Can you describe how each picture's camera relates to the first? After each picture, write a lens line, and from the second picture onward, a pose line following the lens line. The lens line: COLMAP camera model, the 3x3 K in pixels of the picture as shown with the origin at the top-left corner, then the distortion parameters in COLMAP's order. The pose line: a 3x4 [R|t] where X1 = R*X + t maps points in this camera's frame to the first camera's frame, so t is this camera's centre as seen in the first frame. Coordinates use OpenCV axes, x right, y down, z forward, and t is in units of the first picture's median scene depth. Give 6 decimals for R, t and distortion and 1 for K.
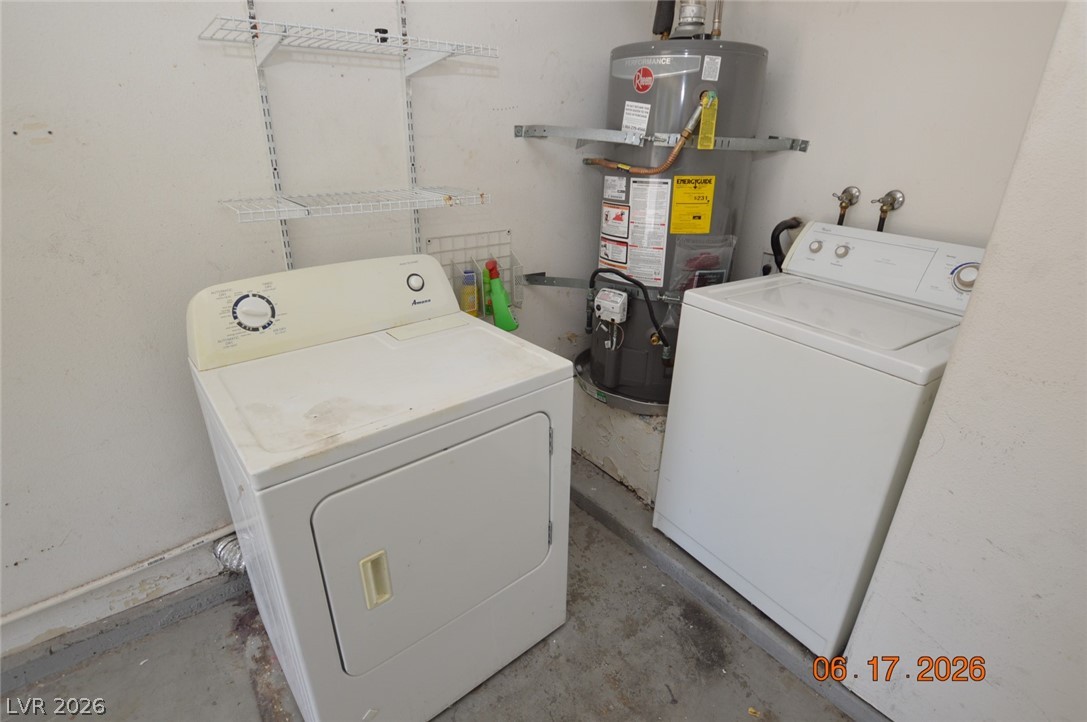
lens RADIAL K [[513.1, 0, 541.2], [0, 513.1, 347.9], [0, 0, 1]] dist [-0.000162, 0.000074]
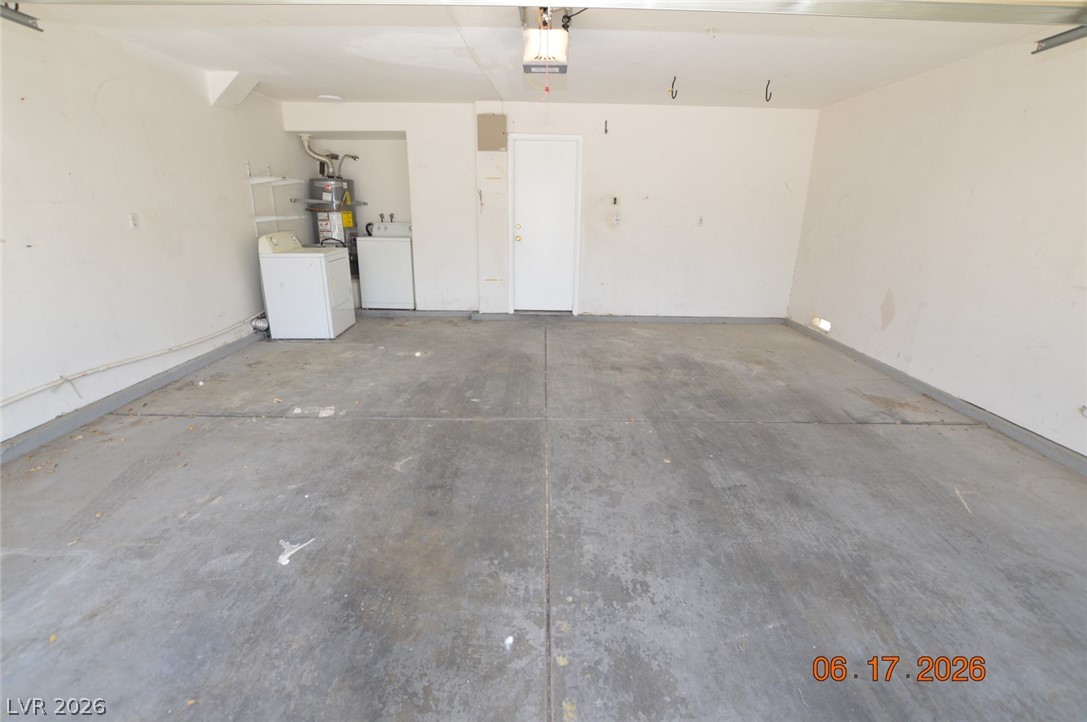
lens RADIAL K [[485.1, 0, 546.8], [0, 485.1, 356.8], [0, 0, 1]] dist [-0.029044, 0.000042]
pose [[0.593072, -0.238951, 0.768874, -1.781486], [0.320903, 0.945972, 0.046460, 0.977601], [-0.738435, 0.219180, 0.637710, -2.098053]]
